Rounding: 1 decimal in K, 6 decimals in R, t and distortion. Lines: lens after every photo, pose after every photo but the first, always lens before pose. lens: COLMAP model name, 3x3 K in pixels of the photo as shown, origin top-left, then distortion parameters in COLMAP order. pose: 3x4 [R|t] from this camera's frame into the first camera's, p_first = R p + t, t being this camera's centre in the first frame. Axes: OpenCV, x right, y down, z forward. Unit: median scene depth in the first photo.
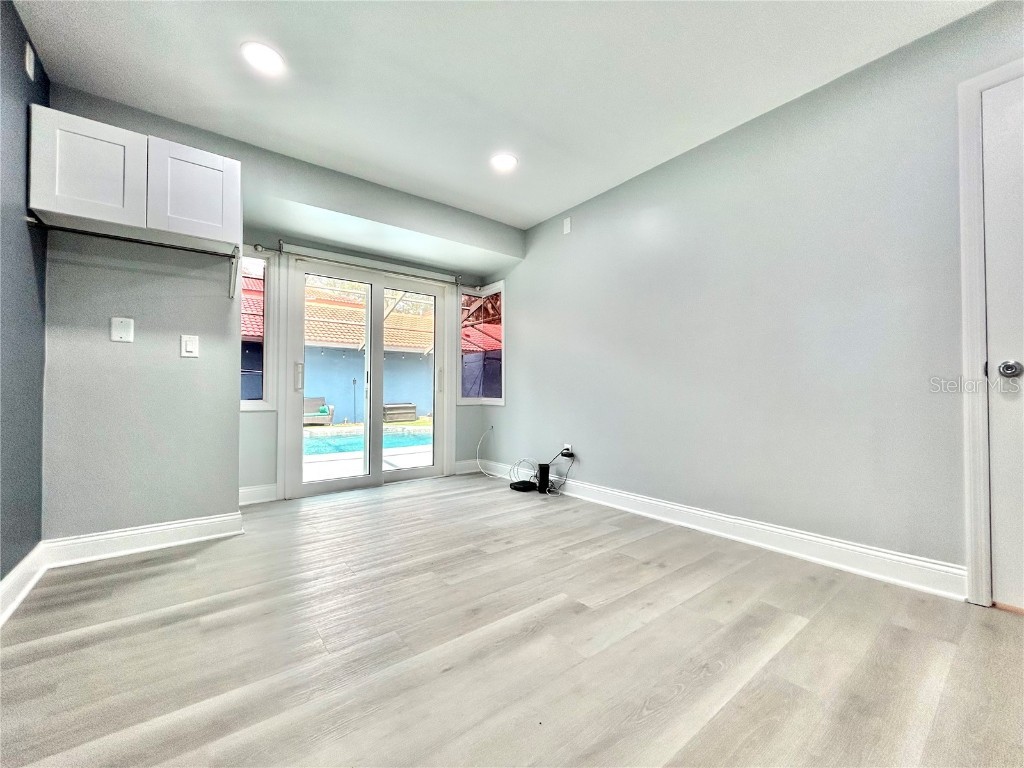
lens RADIAL K [[410.7, 0, 514.5], [0, 410.7, 383.9], [0, 0, 1]] dist [-0.012698, 0.000366]
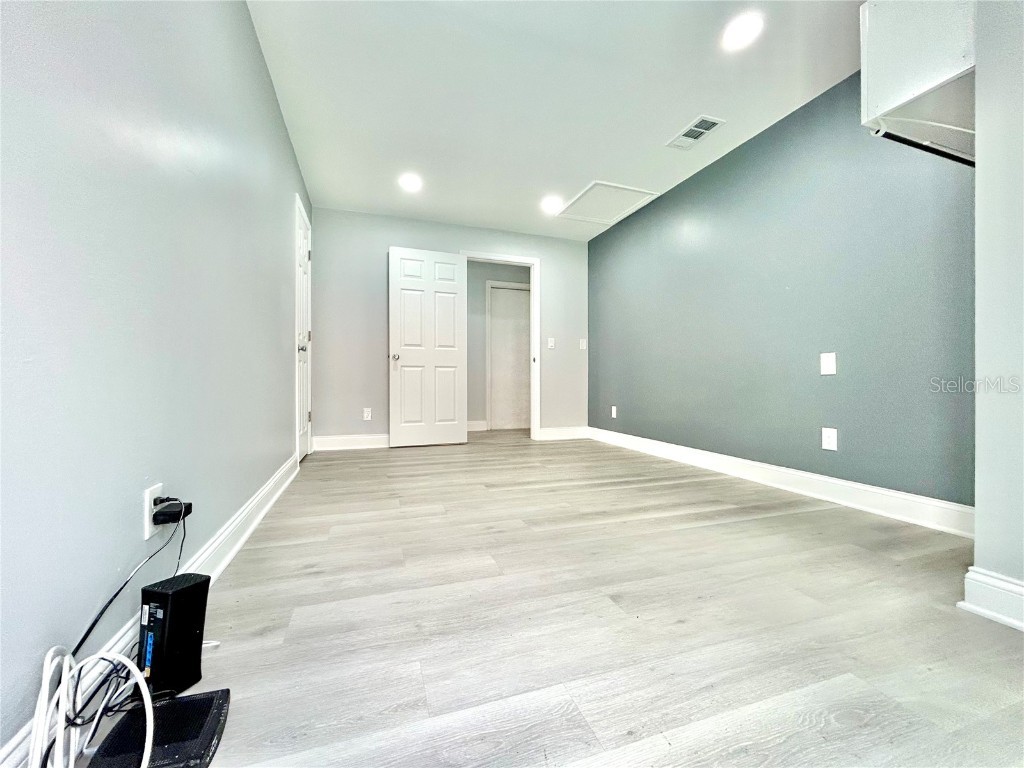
lens RADIAL K [[410.7, 0, 512.4], [0, 410.7, 383.9], [0, 0, 1]] dist [-0.012698, 0.000366]
pose [[-0.945635, 0.004385, 0.325199, -0.330821], [-0.001198, 0.999855, -0.016967, 0.117017], [-0.325226, -0.016434, -0.945493, 1.796604]]
